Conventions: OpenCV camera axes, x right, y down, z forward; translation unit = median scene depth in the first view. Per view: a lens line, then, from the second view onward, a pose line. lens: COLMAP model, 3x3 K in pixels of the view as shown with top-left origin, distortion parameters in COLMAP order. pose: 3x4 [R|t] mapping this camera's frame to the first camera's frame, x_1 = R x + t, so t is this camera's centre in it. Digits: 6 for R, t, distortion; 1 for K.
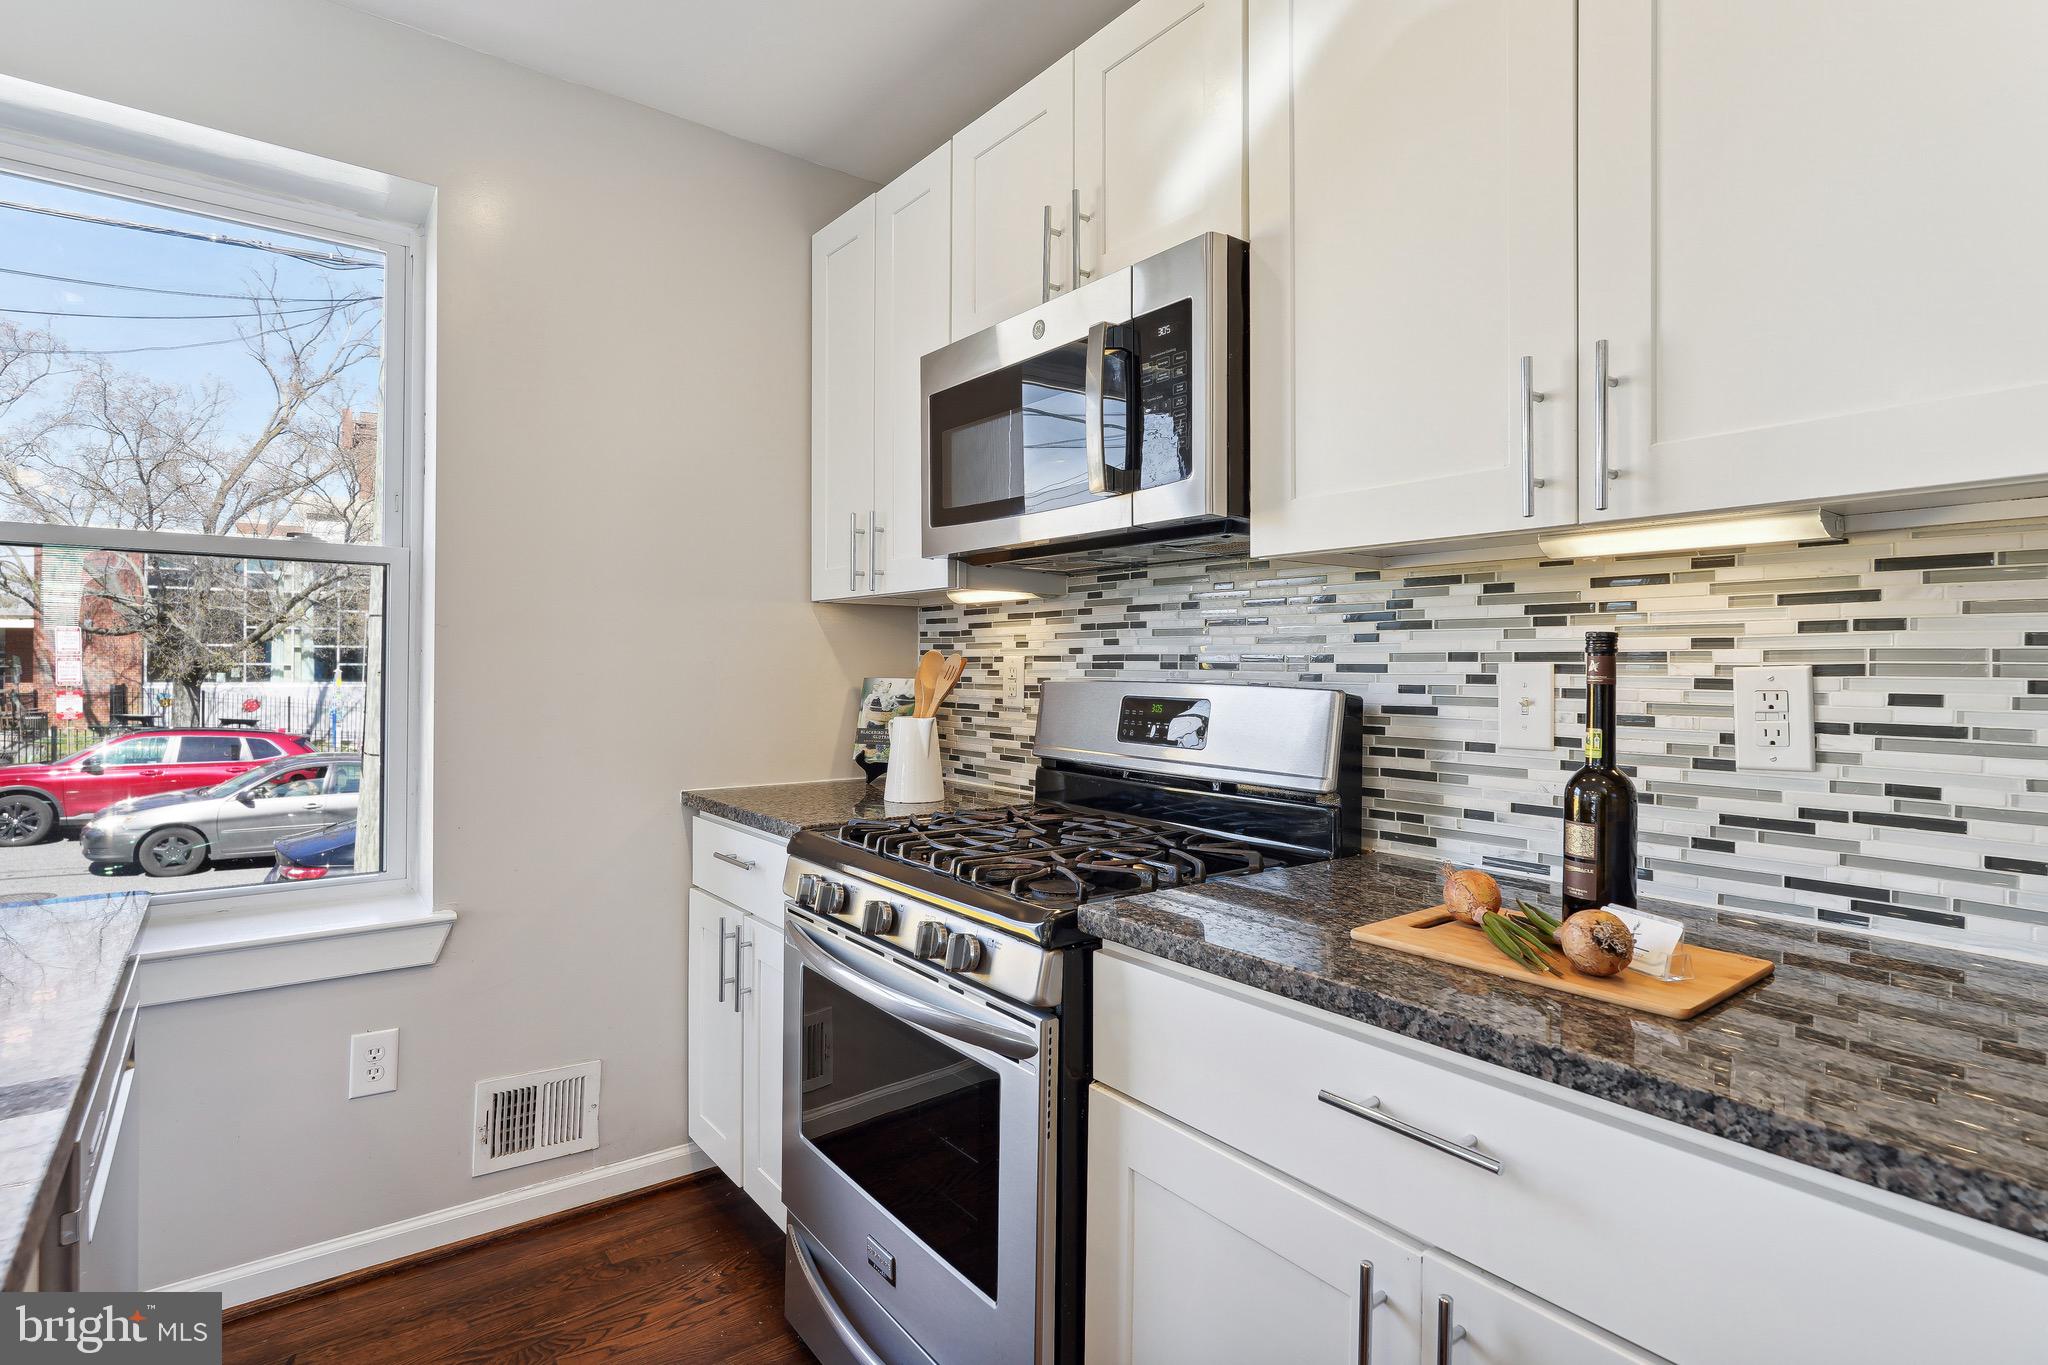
lens RADIAL K [[1020.8, 0, 1024.0], [0, 1020.8, 682.5], [0, 0, 1]] dist [0.001292, 0.000457]
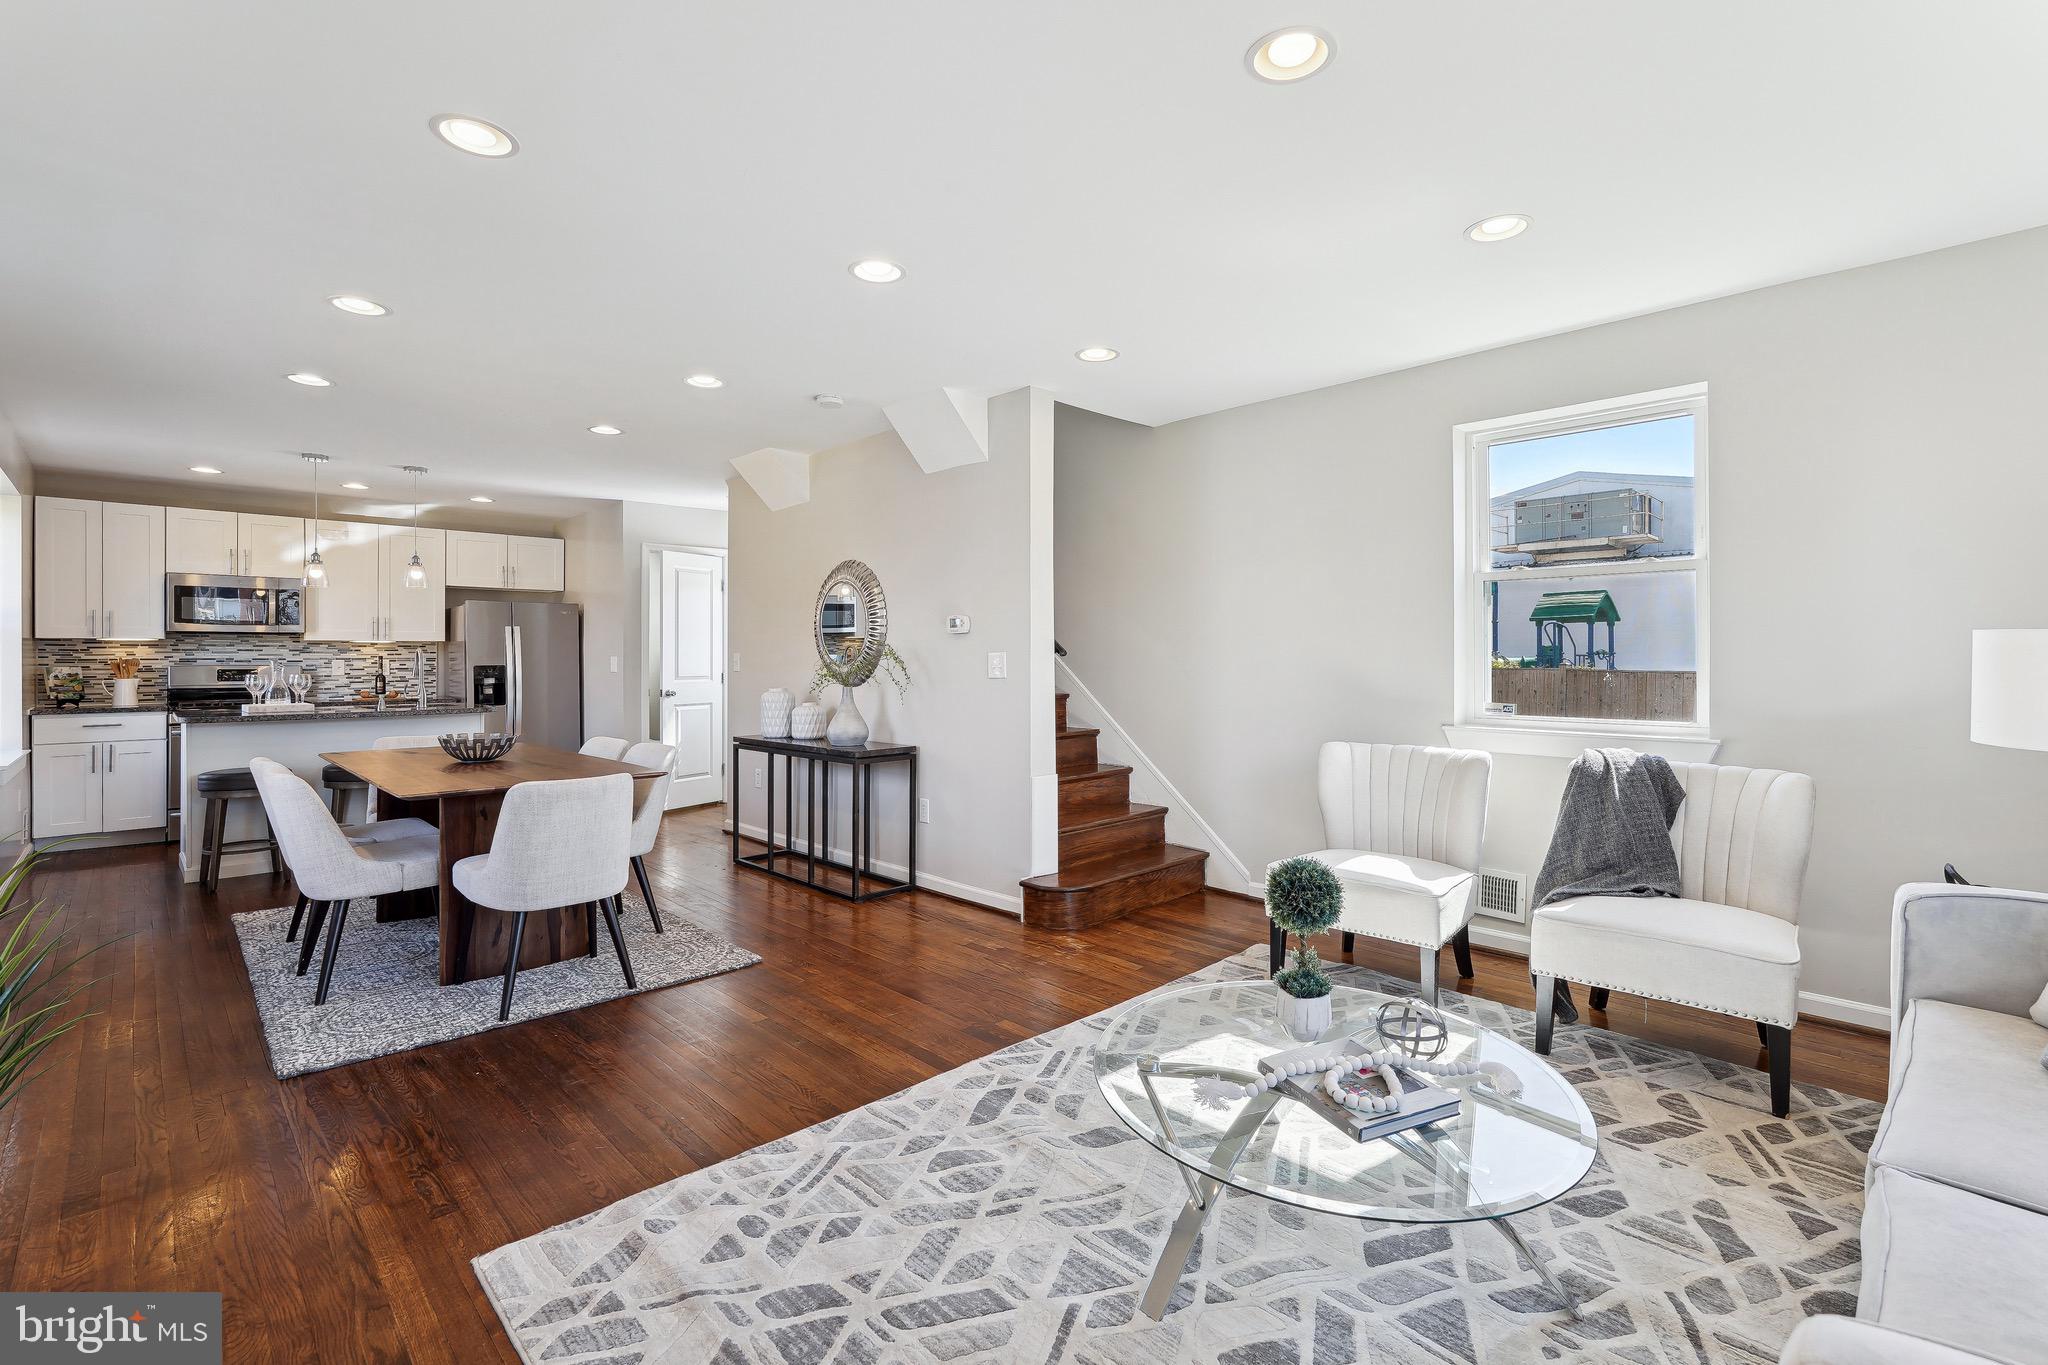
lens RADIAL K [[927.7, 0, 1019.4], [0, 927.7, 656.2], [0, 0, 1]] dist [0.001105, 0.000863]
pose [[-0.114189, -0.003111, 0.993454, -4.644960], [0.019521, 0.999795, 0.005375, 0.004825], [-0.993267, 0.020007, -0.114105, -1.969637]]
